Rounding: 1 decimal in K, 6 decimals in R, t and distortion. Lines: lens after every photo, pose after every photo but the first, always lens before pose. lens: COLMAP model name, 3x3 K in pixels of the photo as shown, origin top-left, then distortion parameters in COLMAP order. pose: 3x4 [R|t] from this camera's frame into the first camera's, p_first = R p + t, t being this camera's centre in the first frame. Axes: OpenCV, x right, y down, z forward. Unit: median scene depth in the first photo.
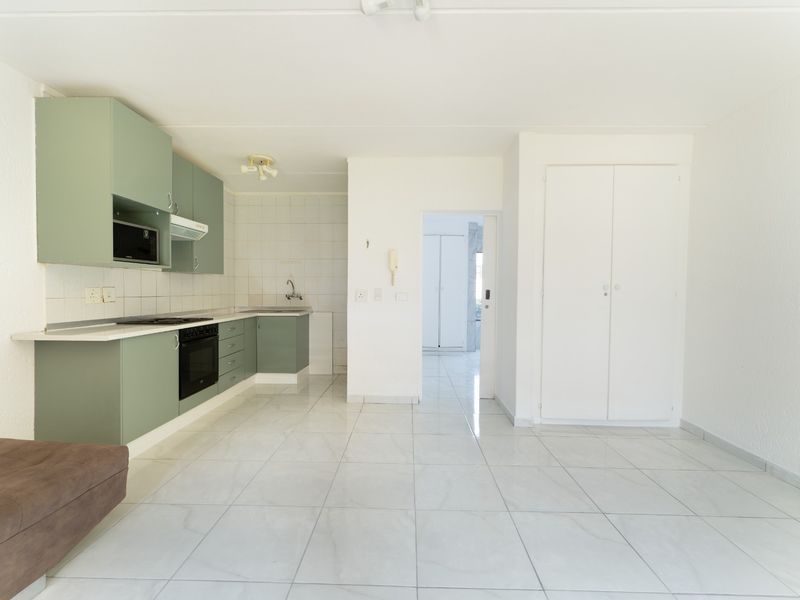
lens RADIAL K [[354.9, 0, 401.5], [0, 354.9, 299.3], [0, 0, 1]] dist [-0.010041, 0.007976]
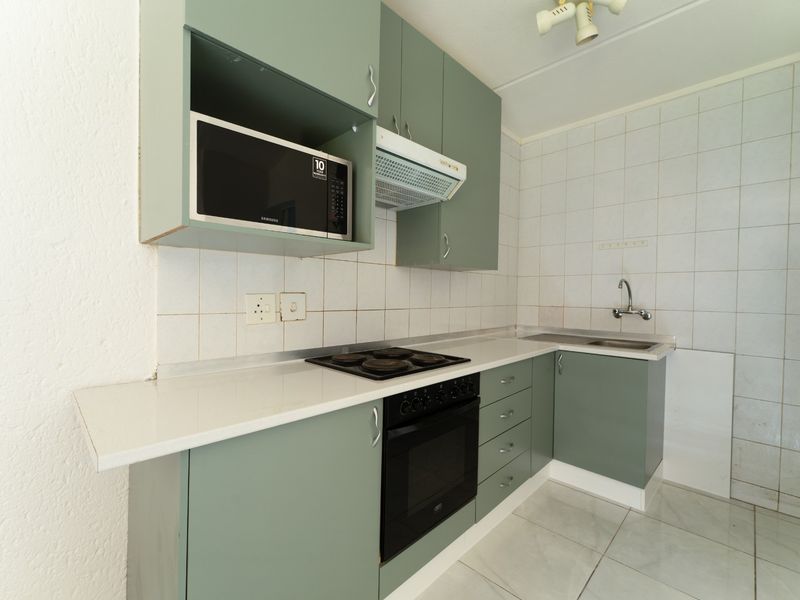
lens RADIAL K [[354.9, 0, 401.5], [0, 354.9, 299.3], [0, 0, 1]] dist [-0.010041, 0.007976]
pose [[0.727067, 0.017866, -0.686334, -0.272403], [-0.028451, 0.999587, -0.004118, -0.022178], [0.685977, 0.022521, 0.727275, 0.583806]]
